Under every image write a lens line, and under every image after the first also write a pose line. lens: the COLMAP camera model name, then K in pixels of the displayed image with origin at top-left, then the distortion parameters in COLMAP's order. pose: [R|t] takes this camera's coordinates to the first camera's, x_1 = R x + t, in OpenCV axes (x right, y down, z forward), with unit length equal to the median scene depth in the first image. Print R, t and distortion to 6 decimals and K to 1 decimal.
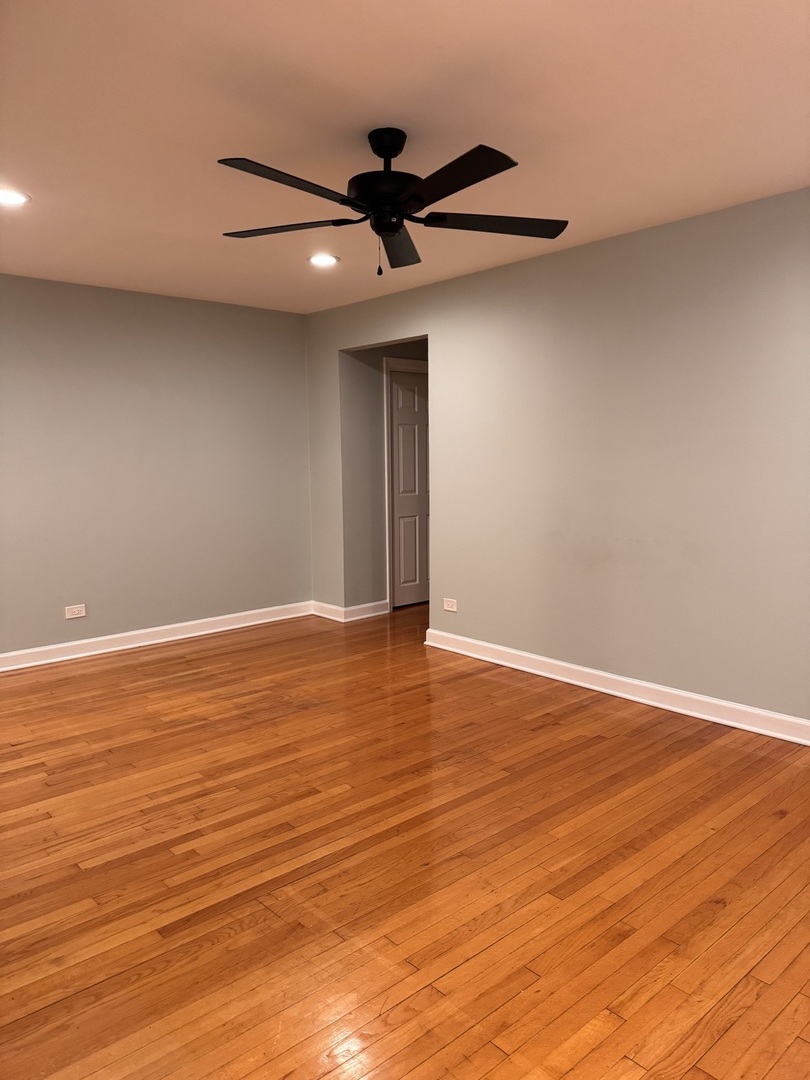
lens RADIAL K [[769.2, 0, 386.1], [0, 769.2, 513.8], [0, 0, 1]] dist [0.029012, -0.036856]
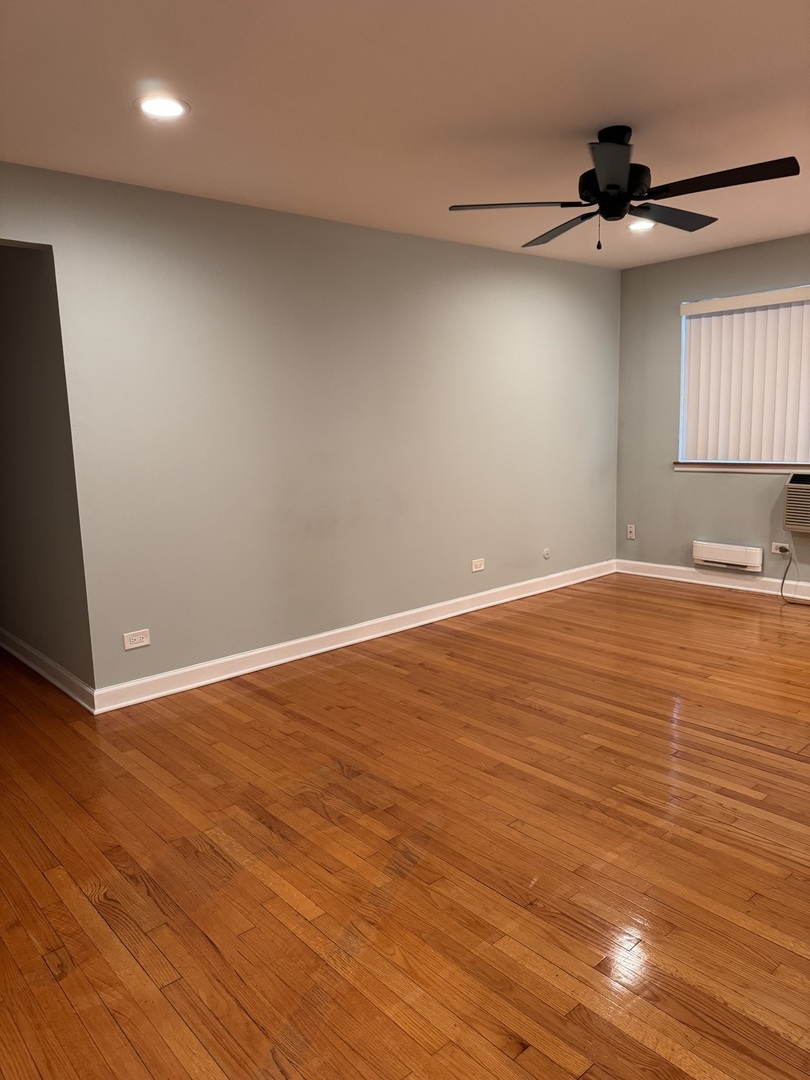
lens RADIAL K [[769.2, 0, 406.5], [0, 769.2, 536.6], [0, 0, 1]] dist [0.029012, -0.036856]
pose [[0.004456, -0.148984, 0.988830, -0.808330], [0.120964, 0.981658, 0.147358, -0.073660], [-0.992647, 0.118956, 0.022396, 0.916230]]
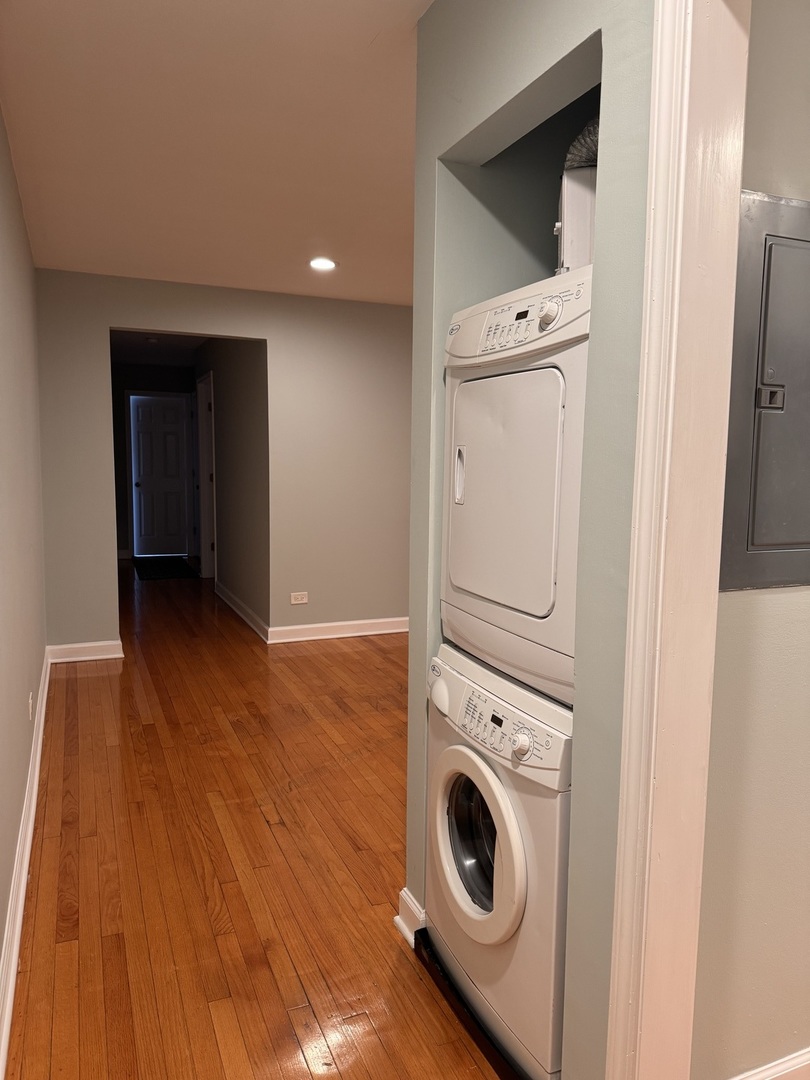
lens RADIAL K [[769.2, 0, 415.5], [0, 769.2, 539.8], [0, 0, 1]] dist [0.029012, -0.036856]
pose [[0.307695, -0.093974, 0.946833, -1.134814], [0.064288, 0.994890, 0.077852, -0.049800], [-0.949311, 0.036916, 0.312164, 0.643360]]
